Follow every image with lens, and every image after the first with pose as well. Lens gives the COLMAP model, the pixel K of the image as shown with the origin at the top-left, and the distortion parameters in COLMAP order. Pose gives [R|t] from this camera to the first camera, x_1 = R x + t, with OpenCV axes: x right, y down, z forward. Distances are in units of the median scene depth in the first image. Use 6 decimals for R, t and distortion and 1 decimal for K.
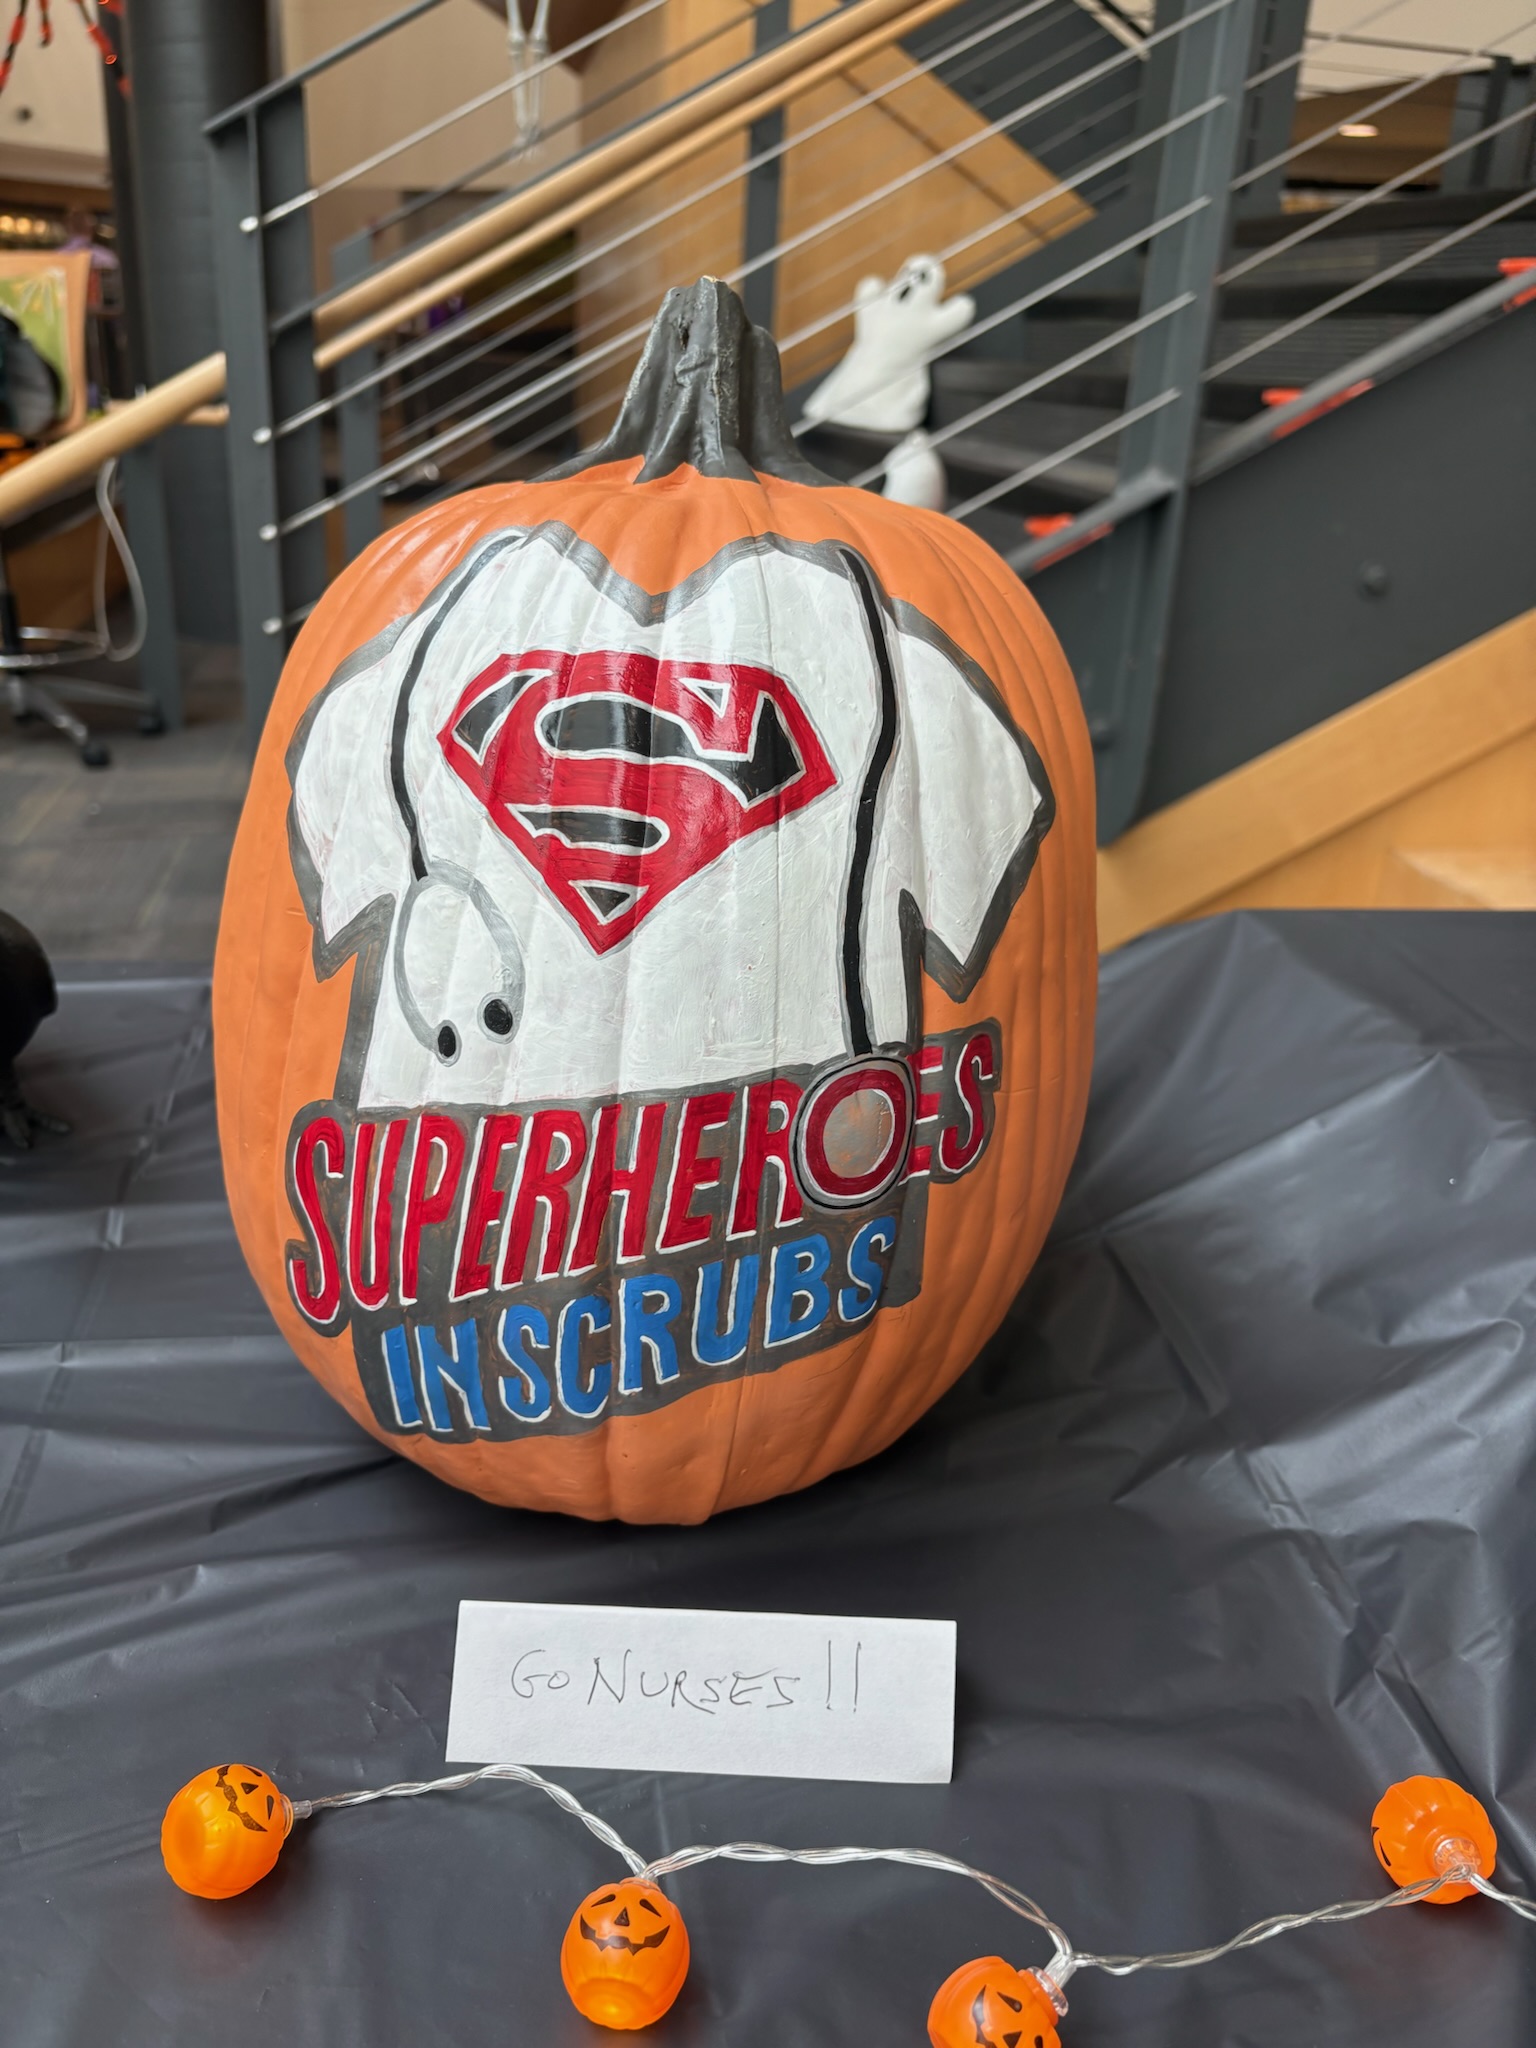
lens RADIAL K [[1641.2, 0, 766.9], [0, 1641.2, 1055.2], [0, 0, 1]] dist [0.051545, -0.001672]
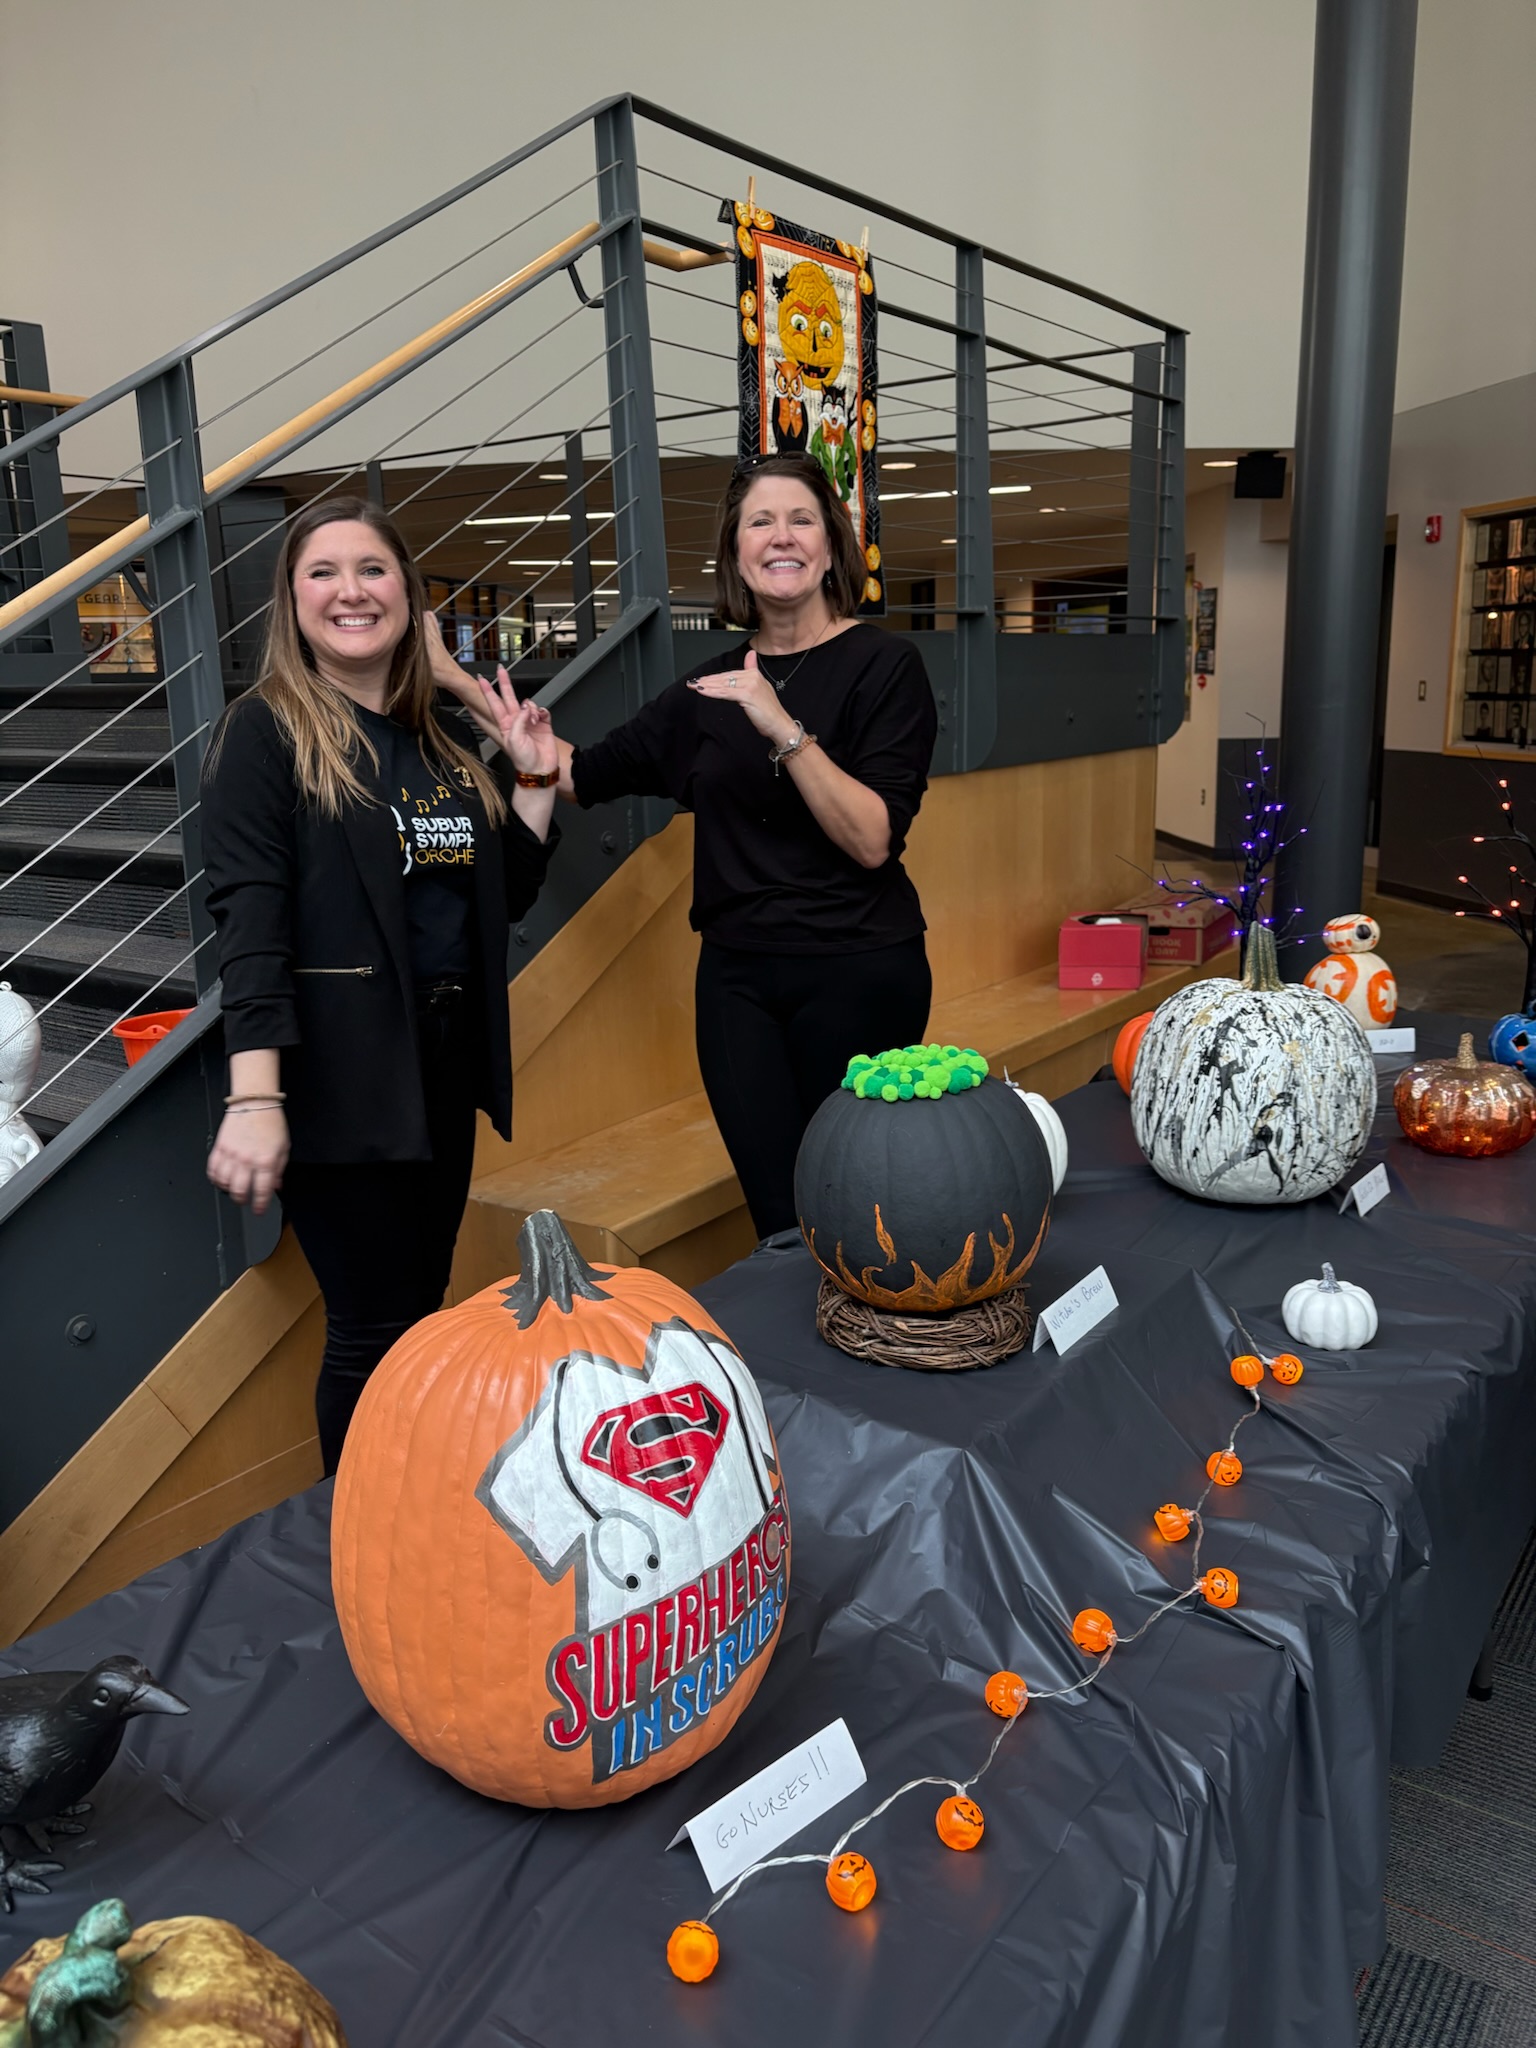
lens RADIAL K [[1641.2, 0, 766.9], [0, 1641.2, 1055.2], [0, 0, 1]] dist [0.051545, -0.001672]
pose [[0.712489, -0.242084, 0.658601, -1.421041], [0.332762, 0.942916, -0.013399, -0.618752], [-0.617762, 0.228704, 0.752373, -1.052212]]
